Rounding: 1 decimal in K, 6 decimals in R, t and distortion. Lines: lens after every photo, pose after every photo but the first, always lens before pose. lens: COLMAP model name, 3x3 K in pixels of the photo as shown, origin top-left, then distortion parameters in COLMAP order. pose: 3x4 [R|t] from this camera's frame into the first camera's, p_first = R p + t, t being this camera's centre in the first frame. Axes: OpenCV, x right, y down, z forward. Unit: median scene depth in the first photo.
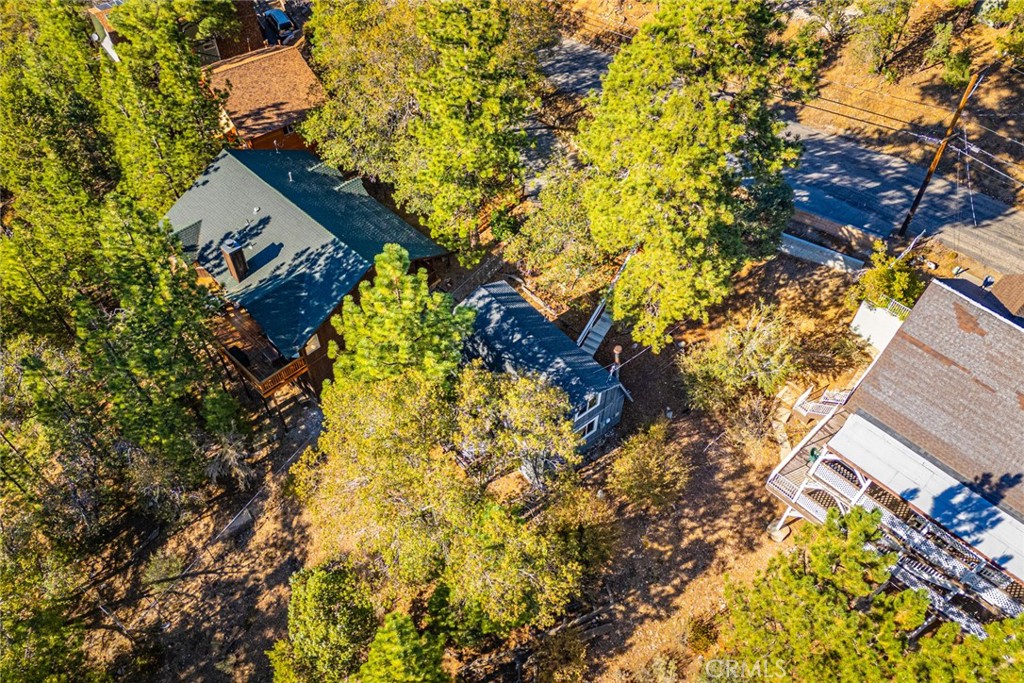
lens RADIAL K [[742.7, 0, 514.9], [0, 742.7, 367.8], [0, 0, 1]] dist [0.088135, -0.086815]
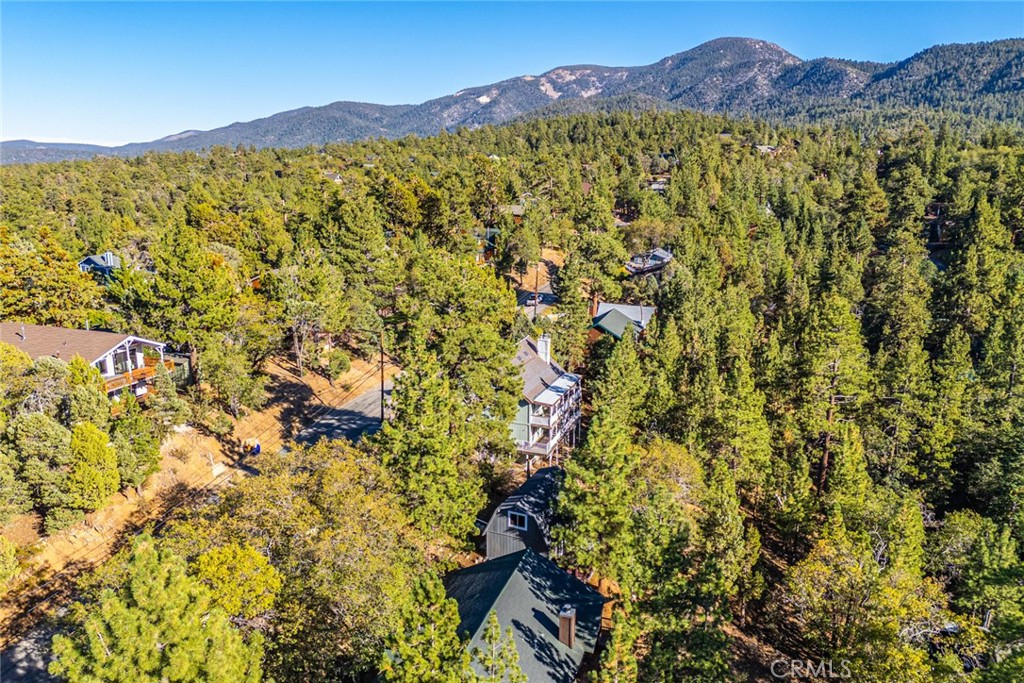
lens RADIAL K [[731.4, 0, 519.6], [0, 731.4, 374.0], [0, 0, 1]] dist [0.055626, -0.045673]
pose [[-0.443955, -0.263030, 0.856574, -1.166947], [0.692904, 0.505347, 0.514304, -0.934141], [-0.568145, 0.821851, -0.042097, 0.780327]]
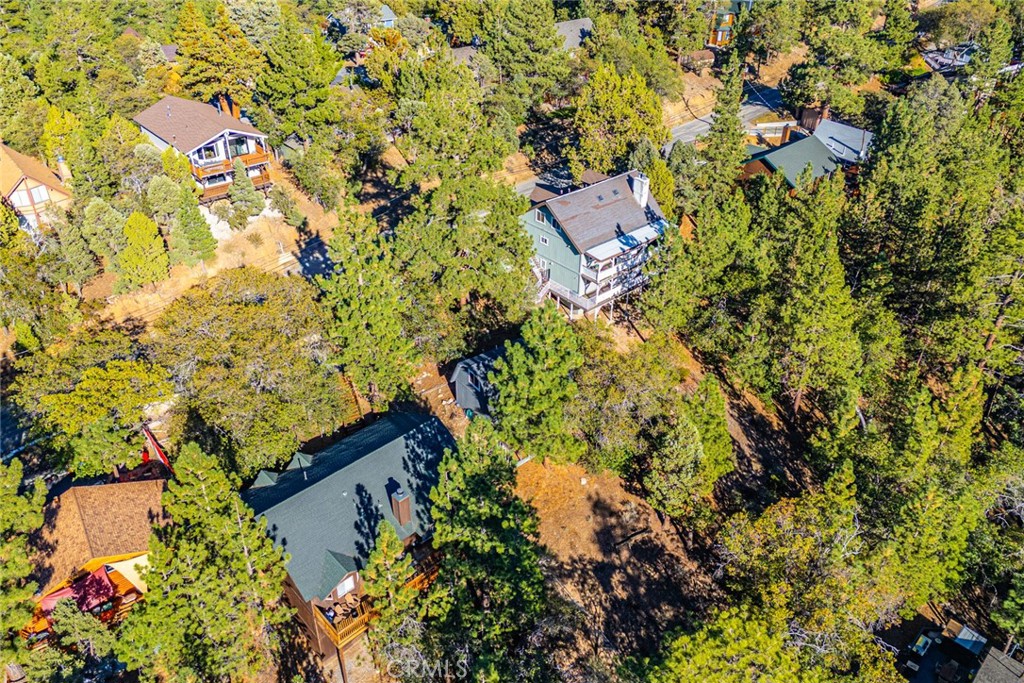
lens RADIAL K [[733.2, 0, 529.1], [0, 733.2, 317.1], [0, 0, 1]] dist [0.047015, -0.001737]
pose [[0.025688, -0.539199, 0.841786, -1.168982], [0.772587, 0.545081, 0.325571, -0.522023], [-0.634389, 0.641990, 0.430580, 0.193567]]
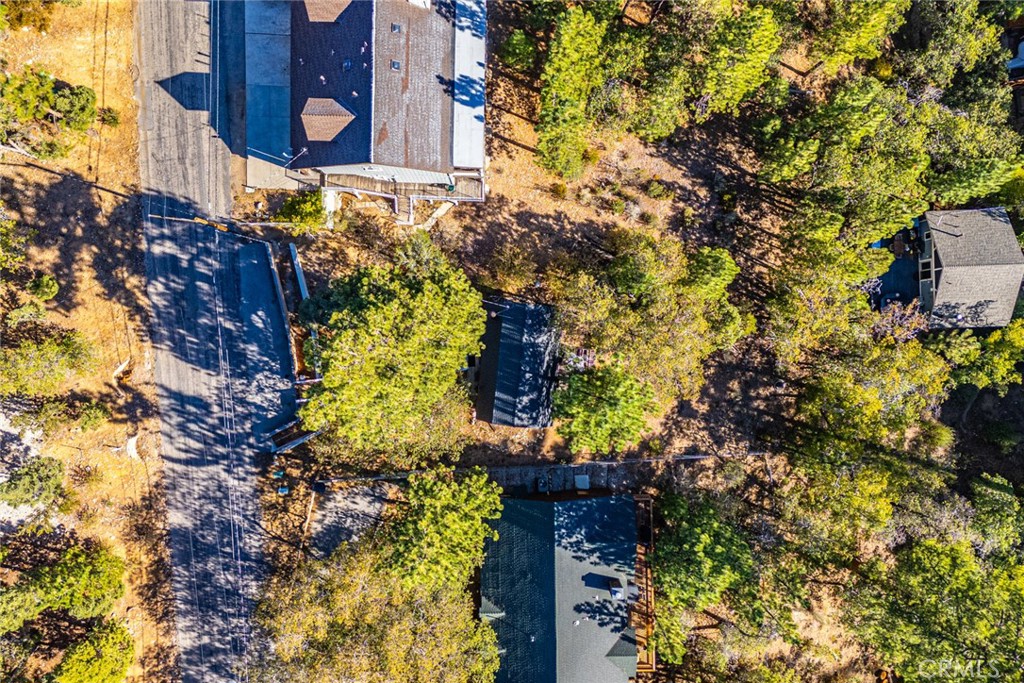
lens RADIAL K [[701.9, 0, 512.0], [0, 701.9, 341.5], [0, 0, 1]] dist [0.069156, -0.065025]
pose [[-0.704544, -0.709657, -0.002235, 0.066817], [0.550945, -0.548955, 0.628577, -0.782544], [-0.447301, 0.441628, 0.777744, -0.071201]]
